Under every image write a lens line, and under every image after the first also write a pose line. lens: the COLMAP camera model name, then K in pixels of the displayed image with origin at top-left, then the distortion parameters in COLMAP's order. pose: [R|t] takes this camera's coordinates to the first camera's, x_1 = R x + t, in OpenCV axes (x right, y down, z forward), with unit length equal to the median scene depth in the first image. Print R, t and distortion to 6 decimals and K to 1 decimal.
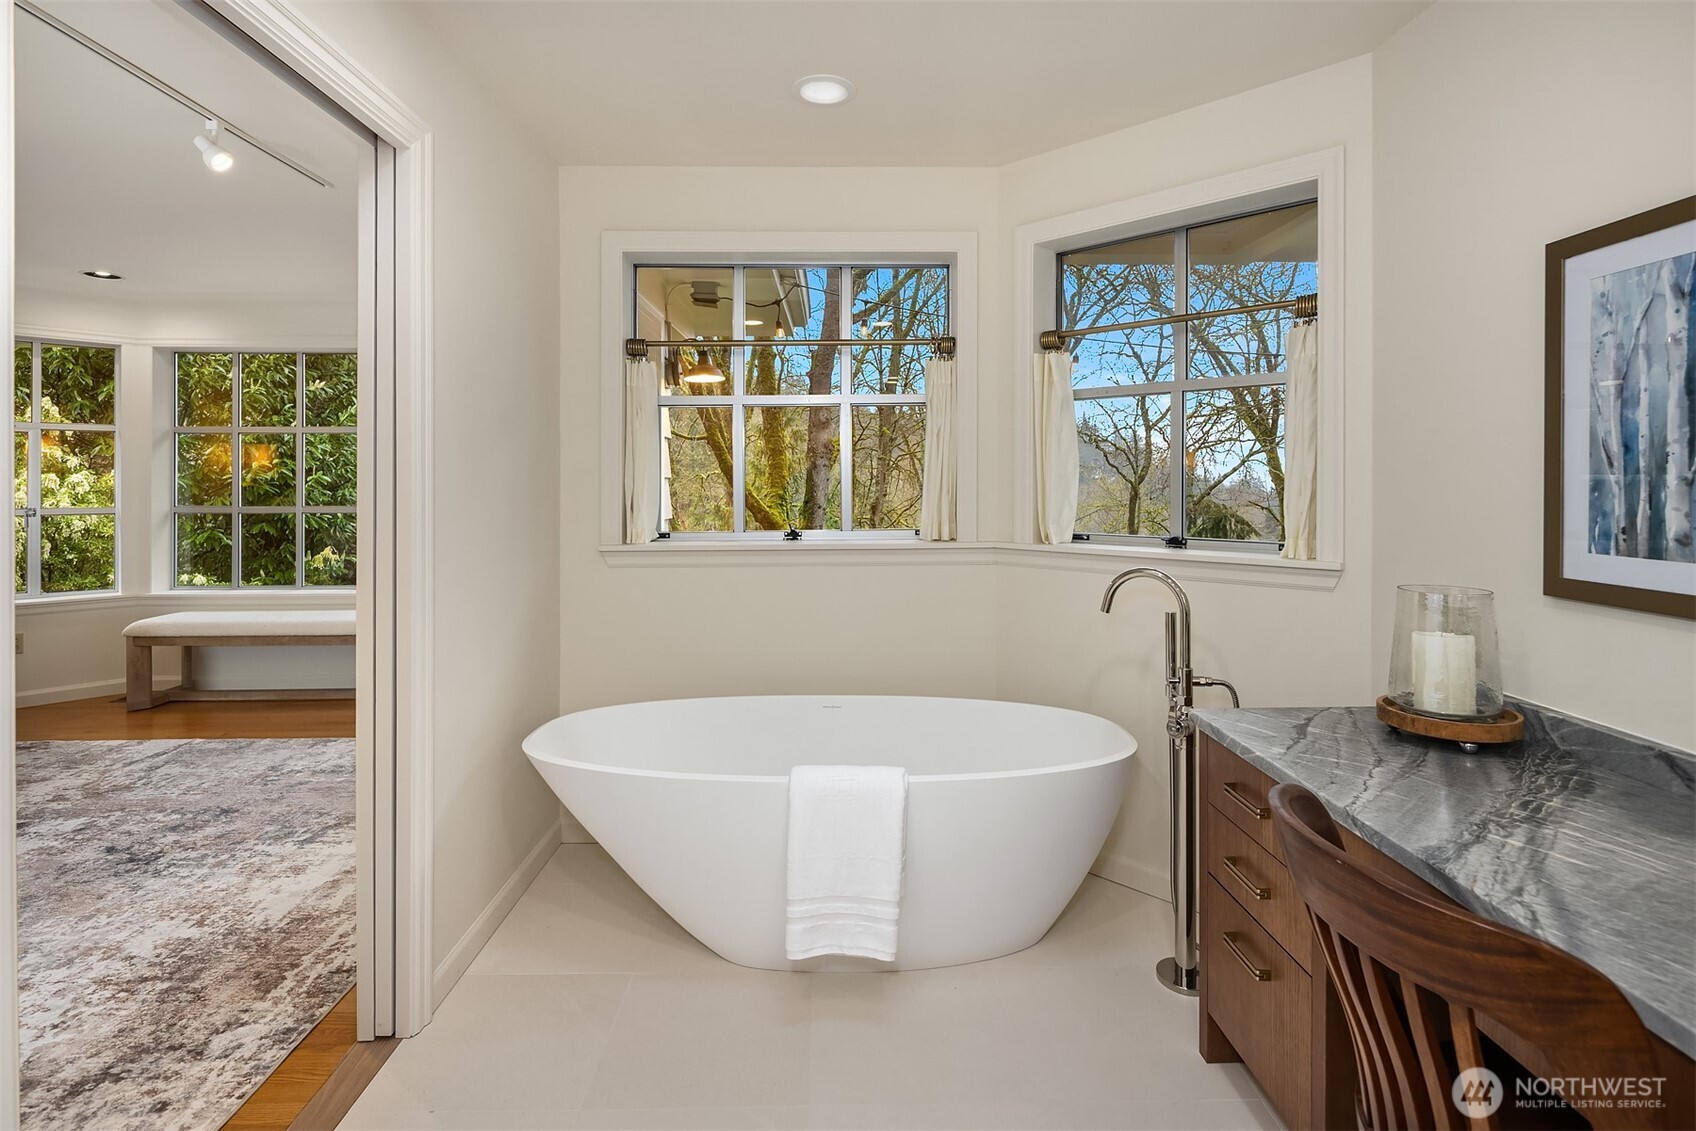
lens RADIAL K [[841.2, 0, 848.9], [0, 841.2, 487.4], [0, 0, 1]] dist [-0.000862, -0.001351]
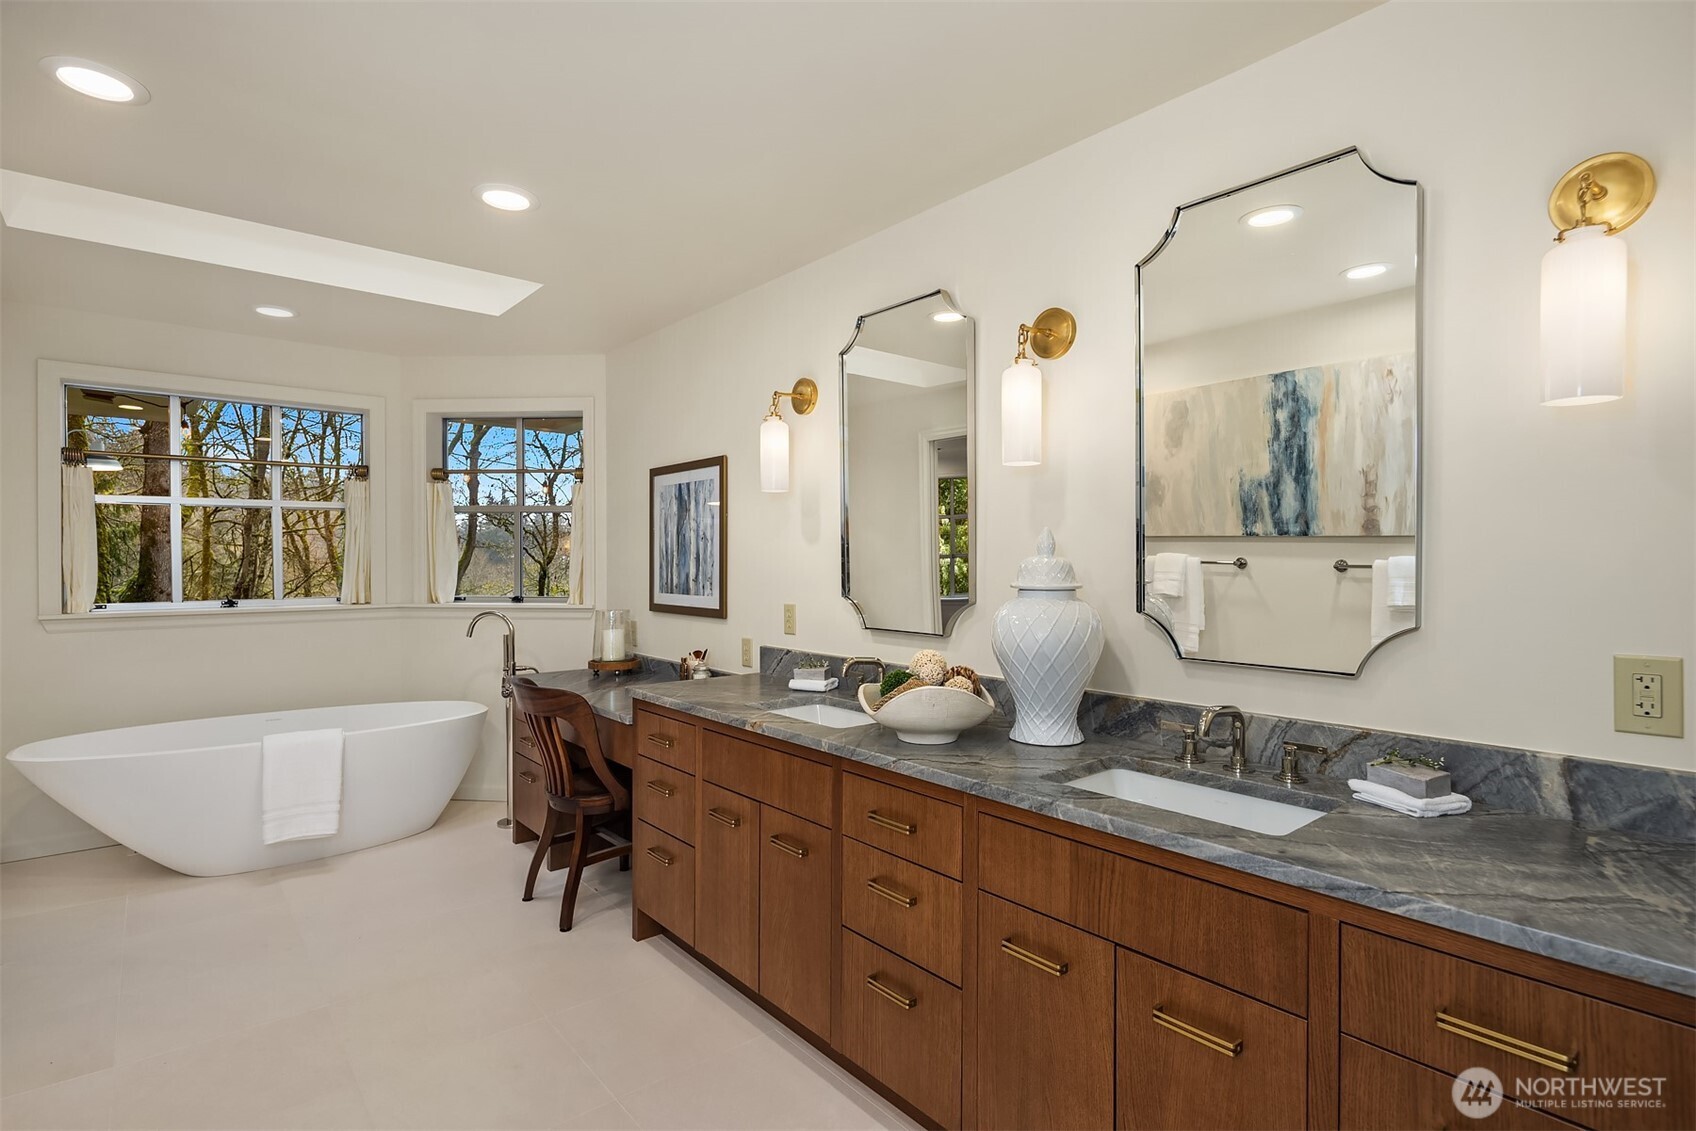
lens RADIAL K [[817.7, 0, 846.2], [0, 817.7, 569.4], [0, 0, 1]] dist [-0.000486, -0.000828]
pose [[0.782152, -0.003327, 0.623079, -0.177900], [0.001425, 0.999993, 0.003551, -0.001070], [-0.623086, -0.001889, 0.782151, -1.017353]]
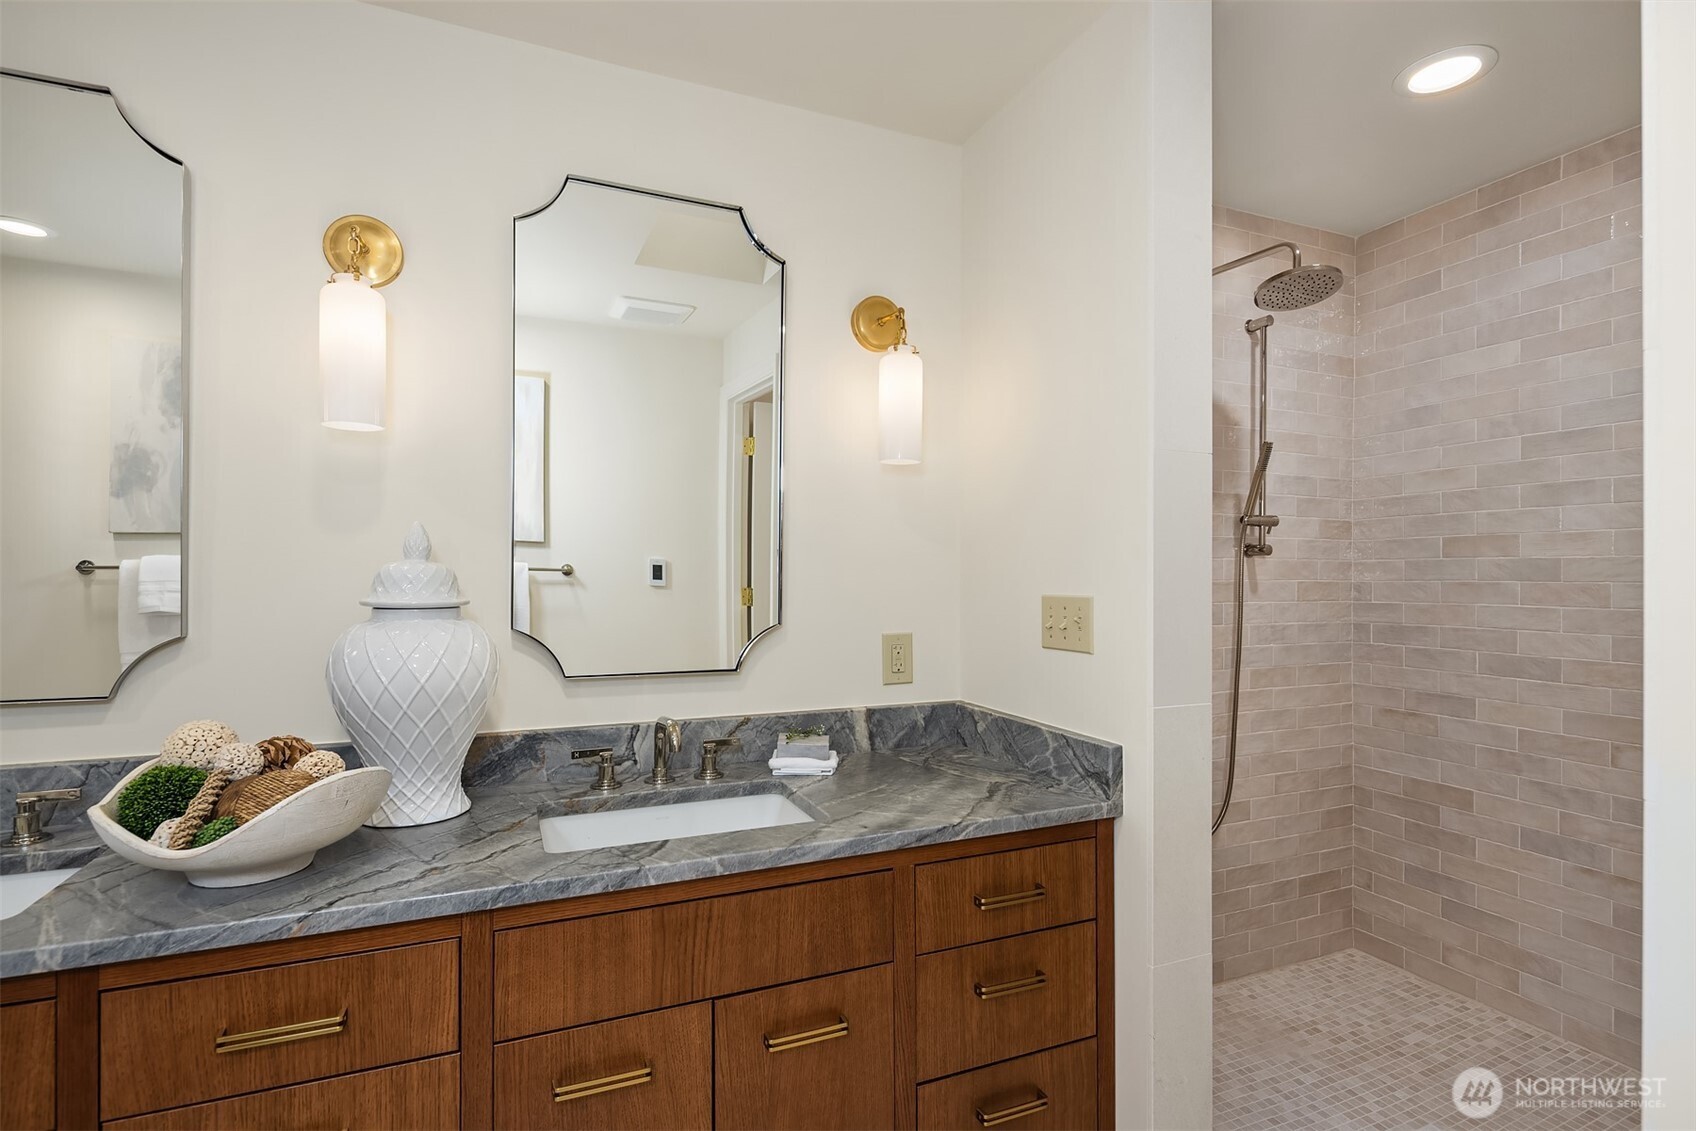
lens RADIAL K [[830.2, 0, 853.3], [0, 830.2, 559.9], [0, 0, 1]] dist [0.002349, 0.000588]
pose [[-0.372516, 0.011694, 0.927952, -0.194565], [0.001892, 0.999928, -0.011841, -0.005152], [-0.928024, -0.002655, -0.372511, -0.474759]]
